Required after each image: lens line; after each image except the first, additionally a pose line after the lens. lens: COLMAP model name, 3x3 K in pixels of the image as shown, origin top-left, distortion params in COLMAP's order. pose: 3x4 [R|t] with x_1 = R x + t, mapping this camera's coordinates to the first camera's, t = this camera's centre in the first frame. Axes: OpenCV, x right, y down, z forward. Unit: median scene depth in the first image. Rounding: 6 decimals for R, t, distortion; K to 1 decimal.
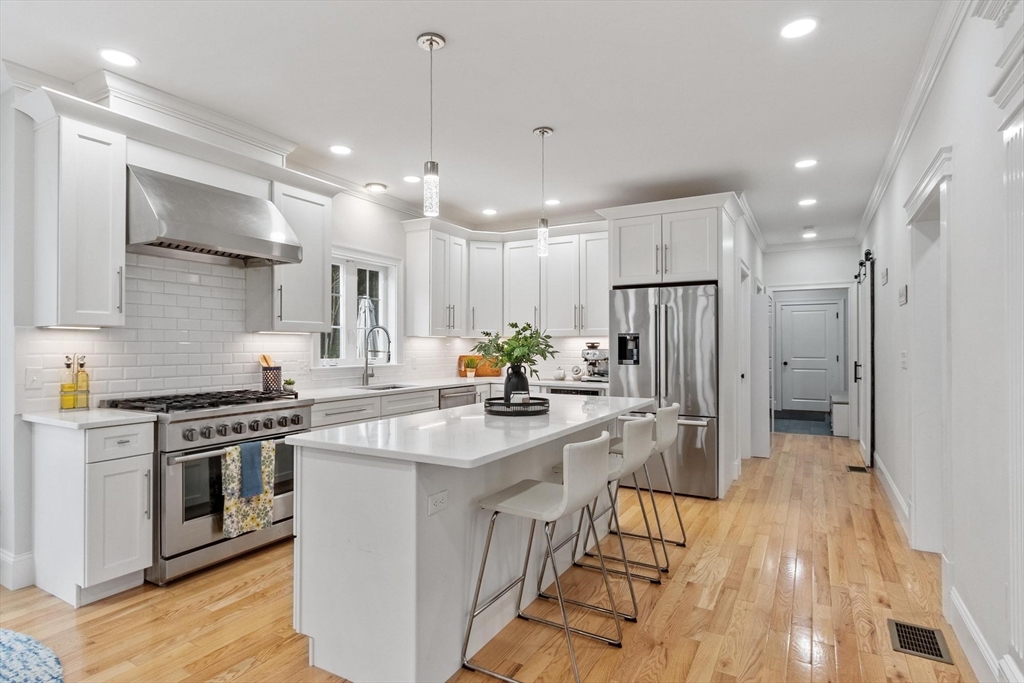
lens RADIAL K [[533.9, 0, 512.1], [0, 533.9, 343.5], [0, 0, 1]] dist [0.002175, -0.000526]
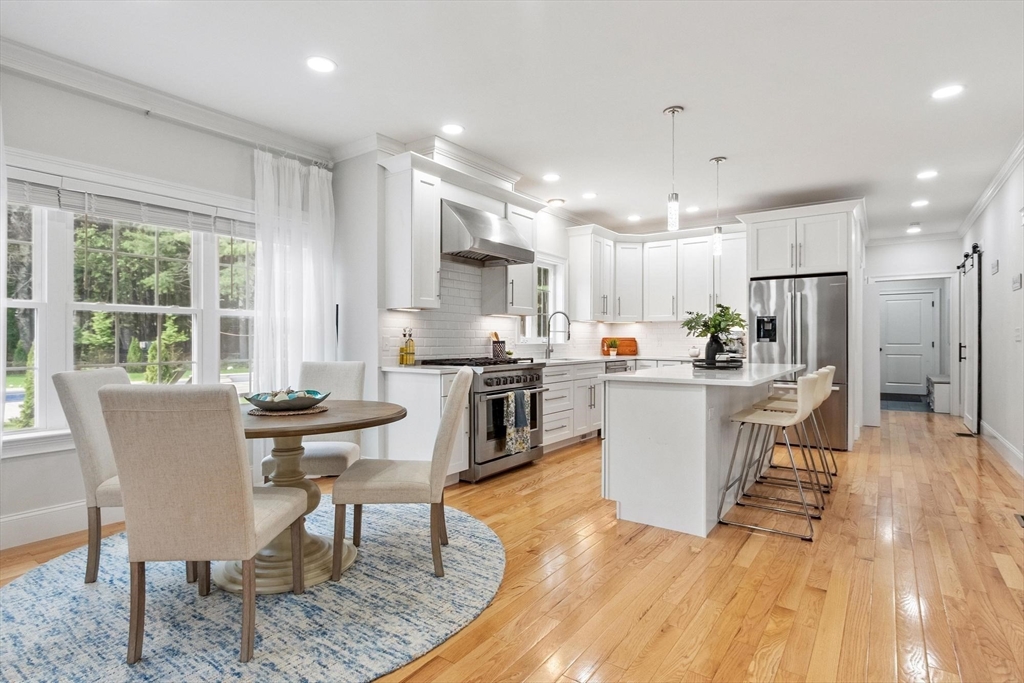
lens RADIAL K [[522.6, 0, 512.0], [0, 522.6, 341.5], [0, 0, 1]] dist [-0.000053, -0.000332]
pose [[0.994298, 0.000509, -0.106638, -0.363283], [0.000253, 0.999975, 0.007132, 0.046356], [0.106639, -0.007119, 0.994272, -0.392601]]
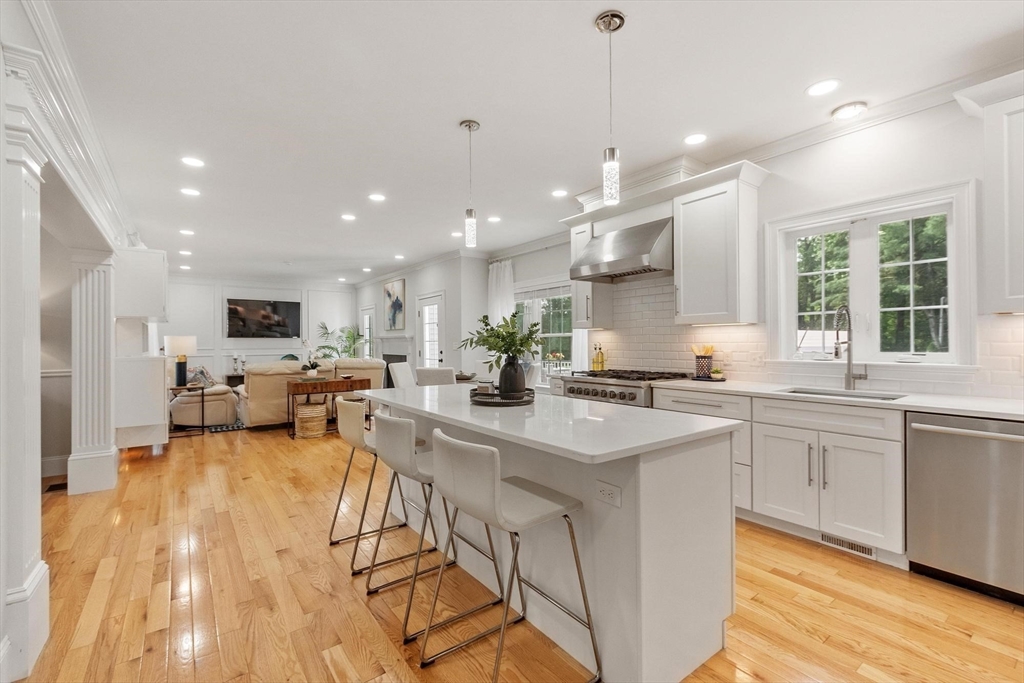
lens RADIAL K [[446.7, 0, 506.3], [0, 446.7, 344.0], [0, 0, 1]] dist [0.000290, 0.000039]
pose [[-0.412771, 0.008389, -0.910796, 0.752783], [0.011959, 0.999921, 0.003790, 0.013746], [0.910756, -0.009328, -0.412839, 1.317325]]
